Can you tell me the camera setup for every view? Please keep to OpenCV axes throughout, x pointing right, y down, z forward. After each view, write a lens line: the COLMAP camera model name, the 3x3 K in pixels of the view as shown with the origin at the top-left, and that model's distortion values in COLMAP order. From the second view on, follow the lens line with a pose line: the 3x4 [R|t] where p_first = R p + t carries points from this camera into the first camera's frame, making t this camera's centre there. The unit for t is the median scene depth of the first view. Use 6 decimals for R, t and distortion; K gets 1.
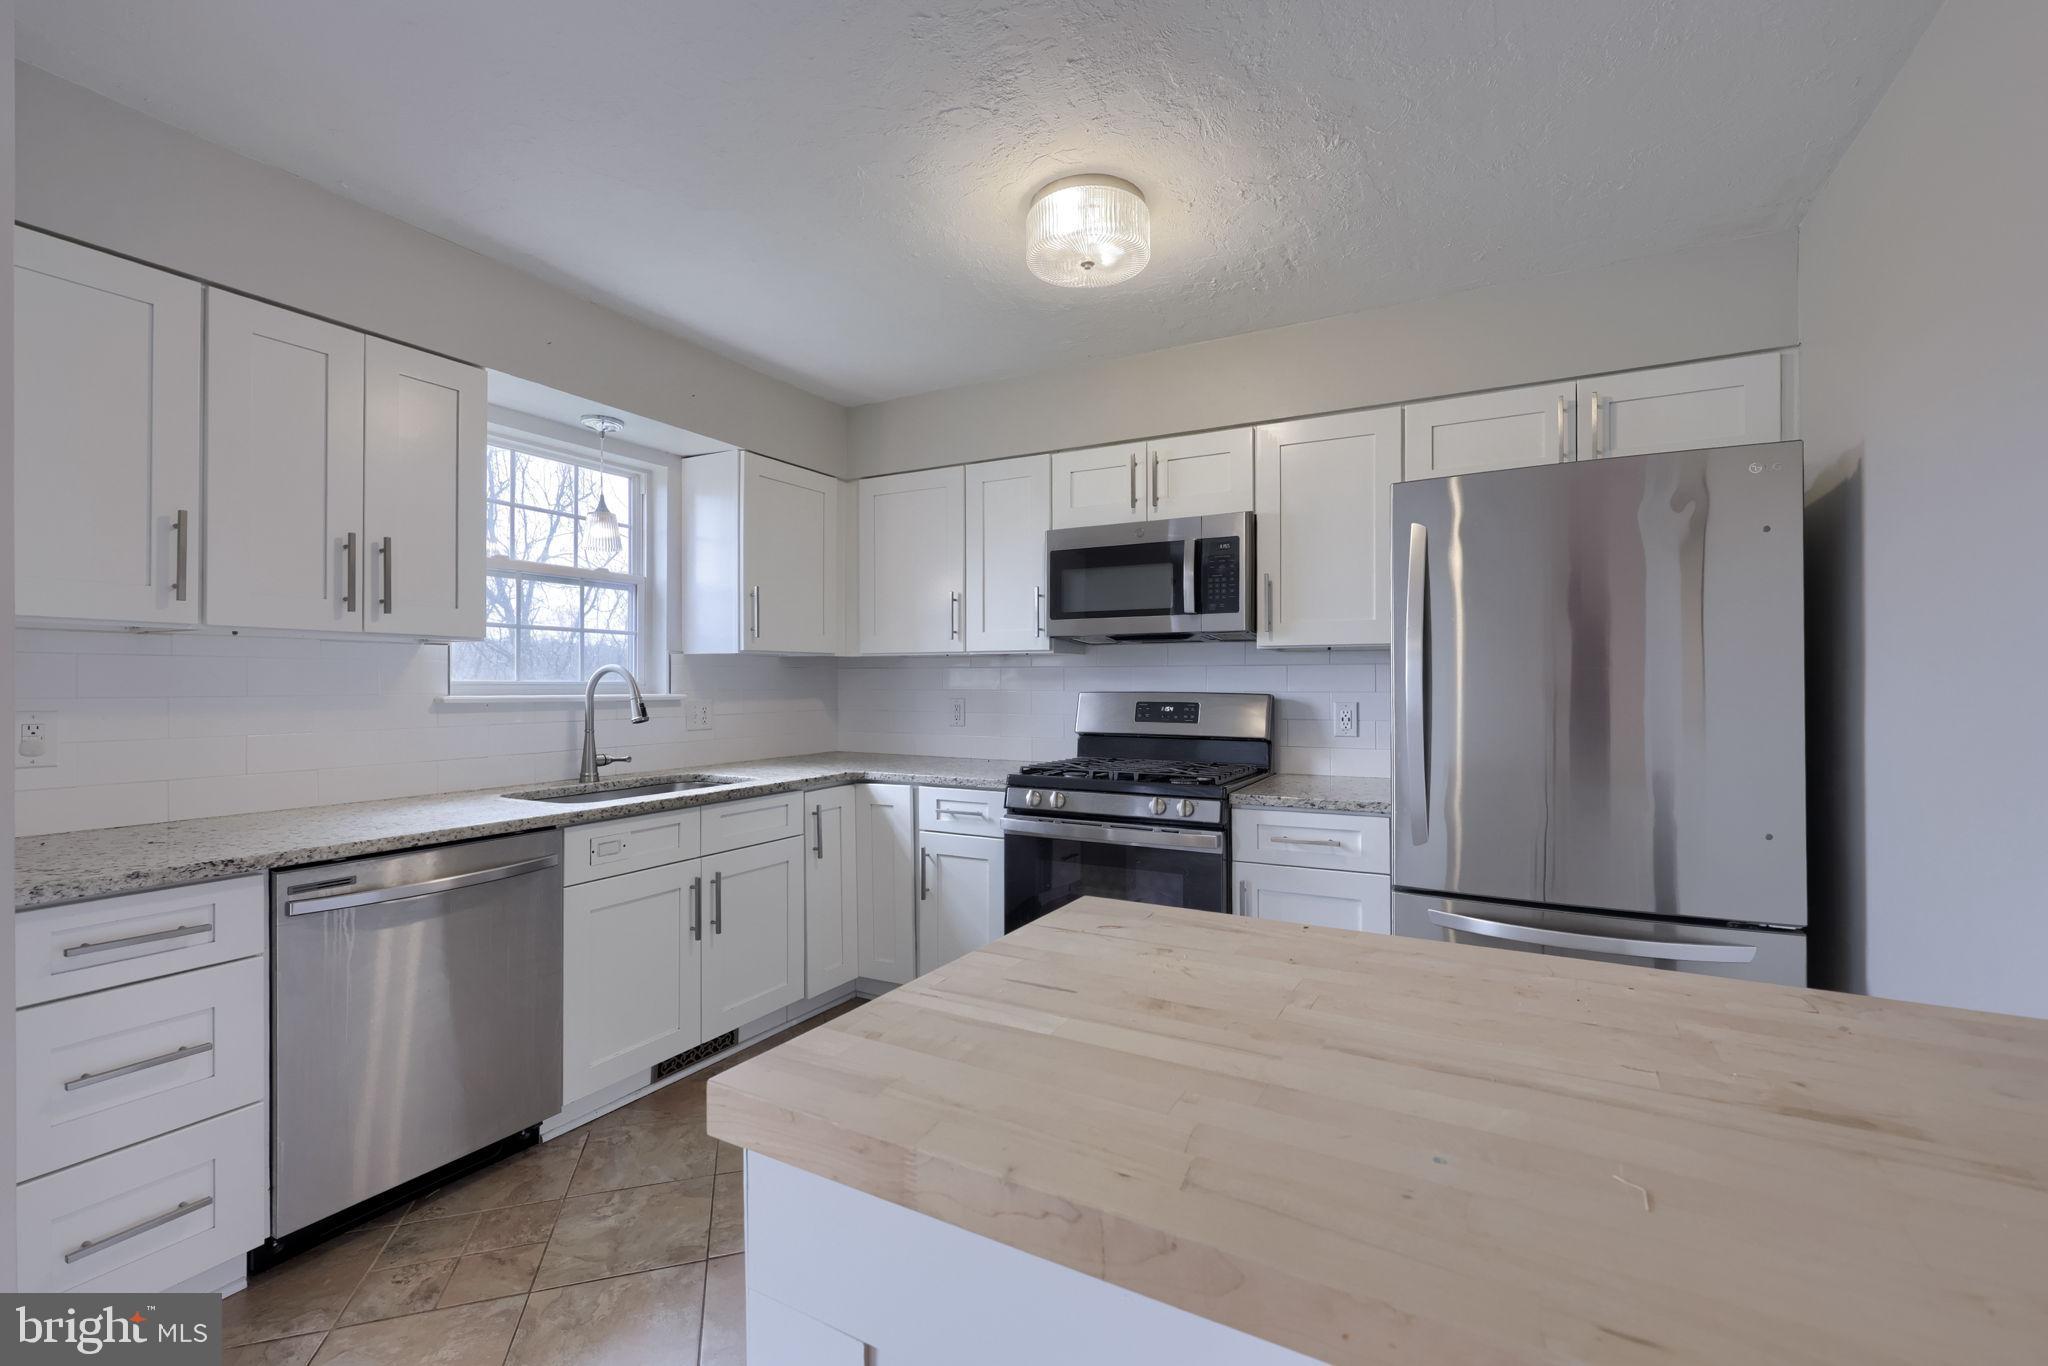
lens RADIAL K [[883.0, 0, 1040.0], [0, 883.0, 681.0], [0, 0, 1]] dist [-0.000402, 0.001195]
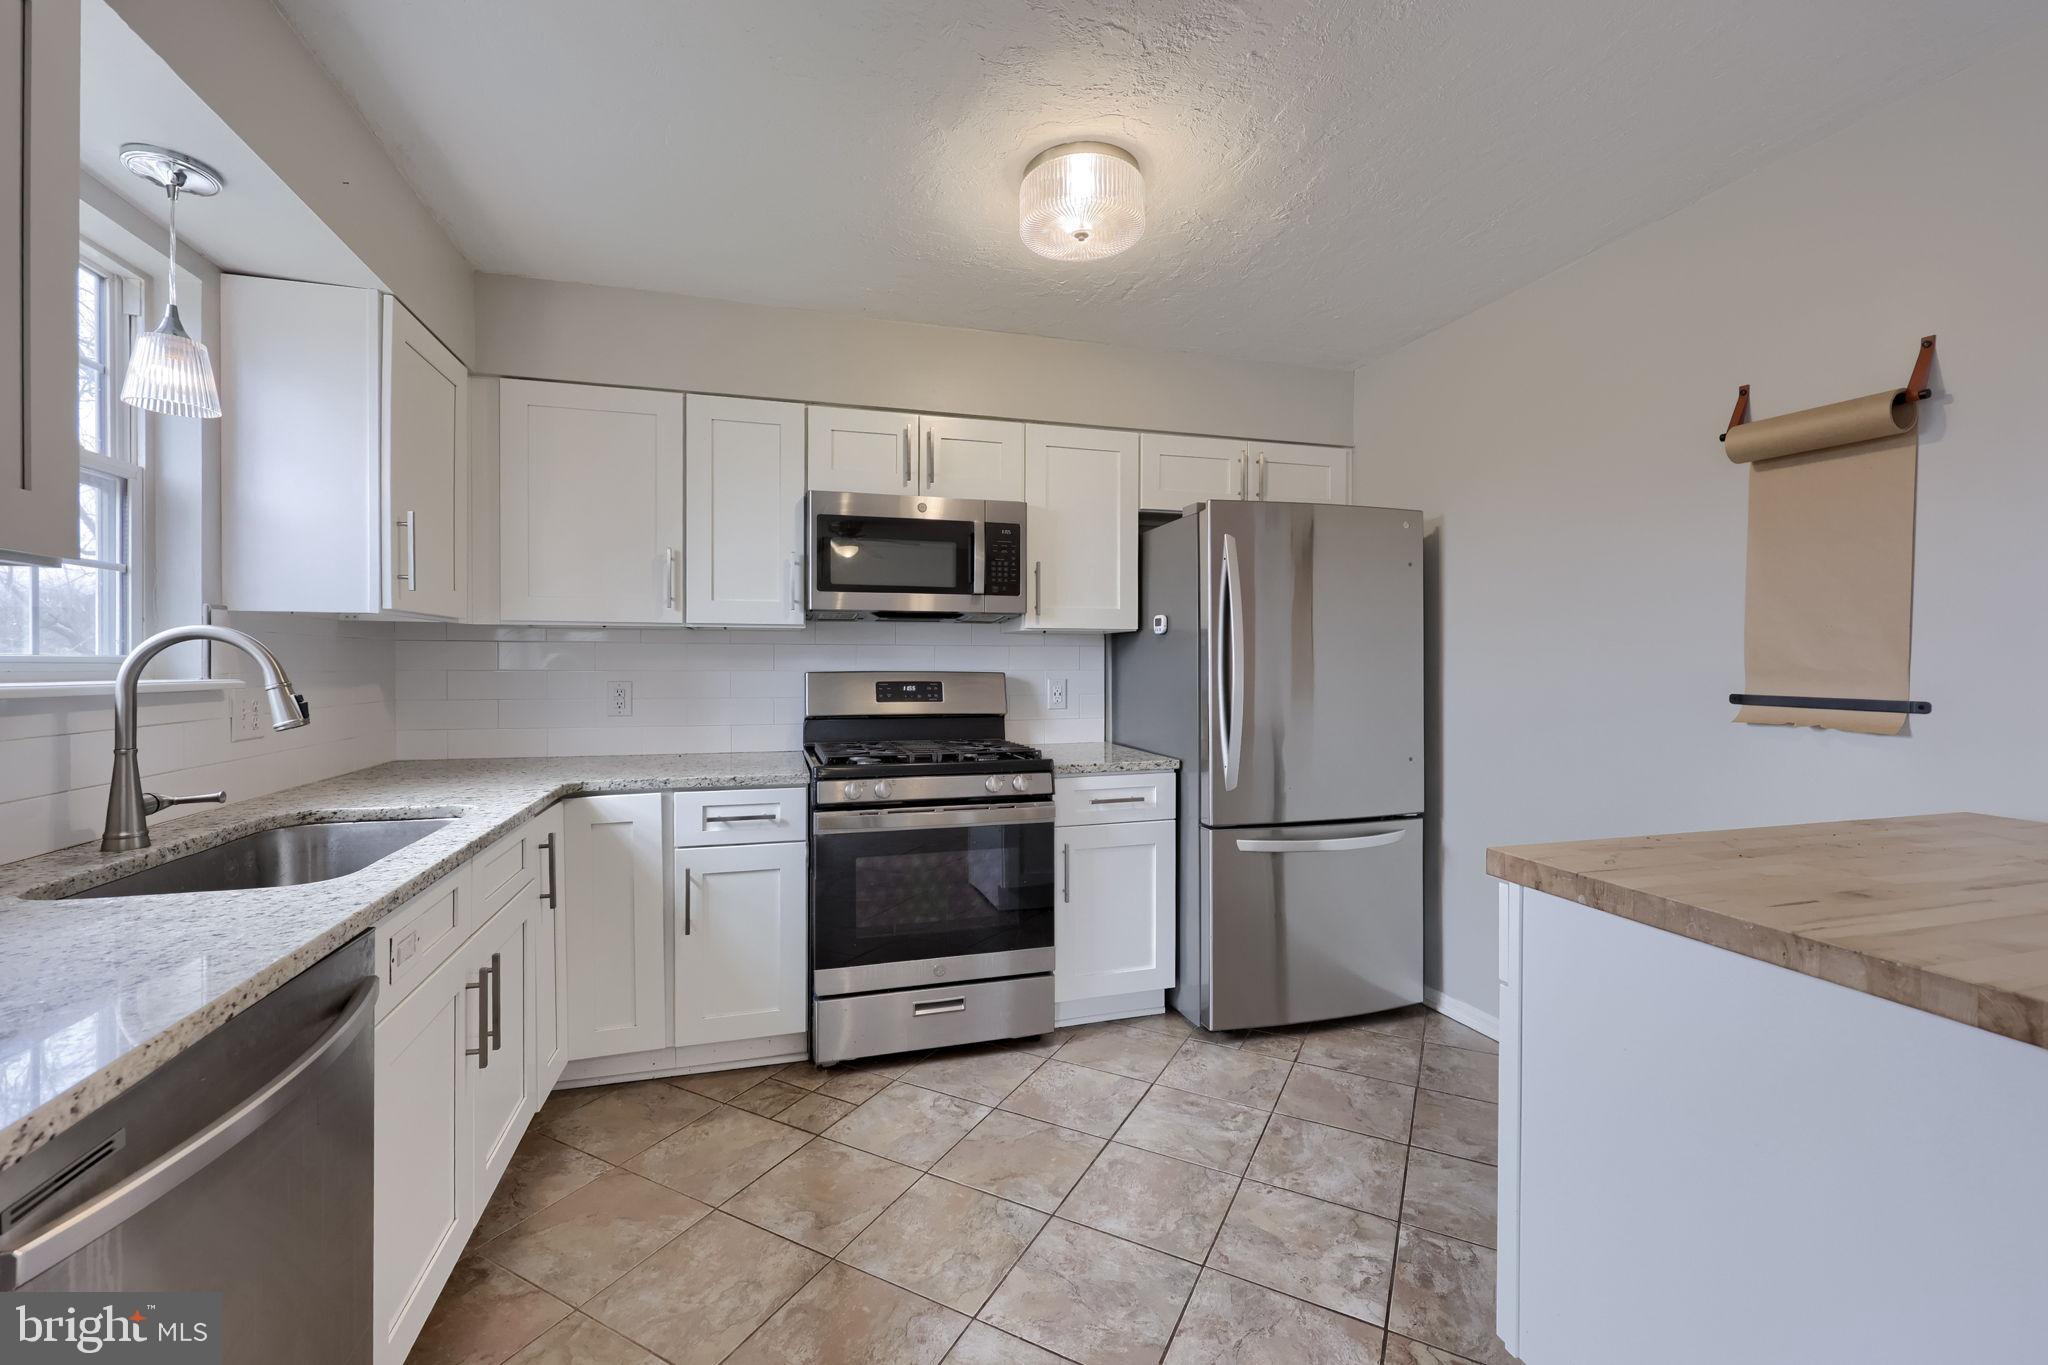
lens RADIAL K [[829.9, 0, 1021.9], [0, 829.9, 671.5], [0, 0, 1]] dist [-0.002042, 0.000401]
pose [[0.717493, -0.005141, 0.696546, -0.466101], [-0.001947, 0.999954, 0.009386, 0.004188], [-0.696563, -0.008090, 0.717450, 0.274606]]
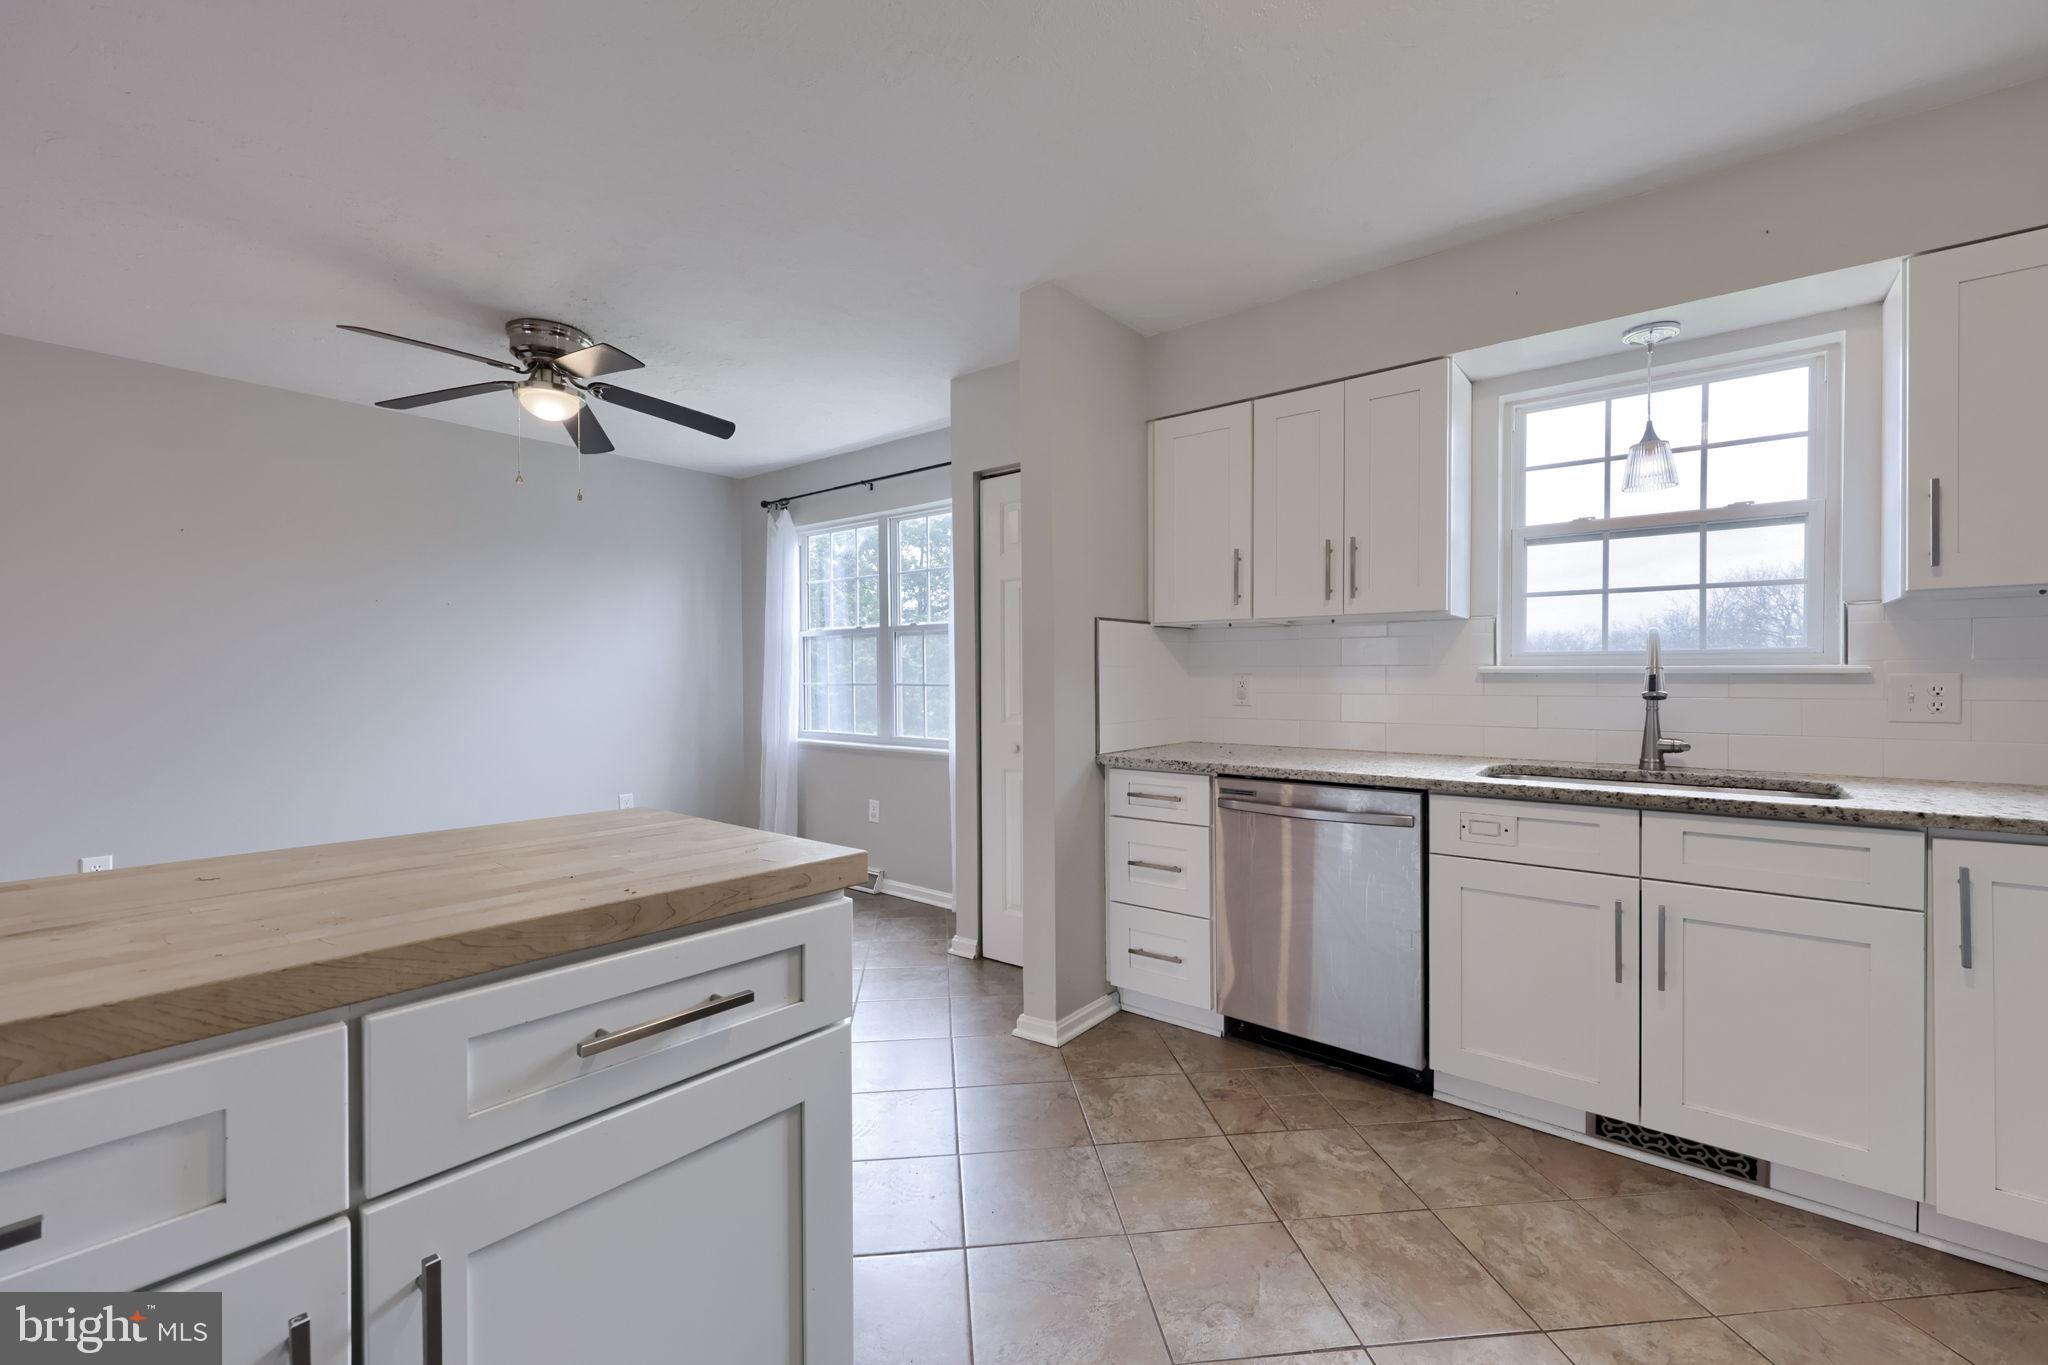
lens RADIAL K [[829.9, 0, 1014.0], [0, 829.9, 696.9], [0, 0, 1]] dist [-0.002042, 0.000401]
pose [[-0.196781, 0.021594, -0.980210, 0.369994], [0.001664, 0.999763, 0.021691, 0.026743], [0.980446, 0.002638, -0.196771, 0.558183]]
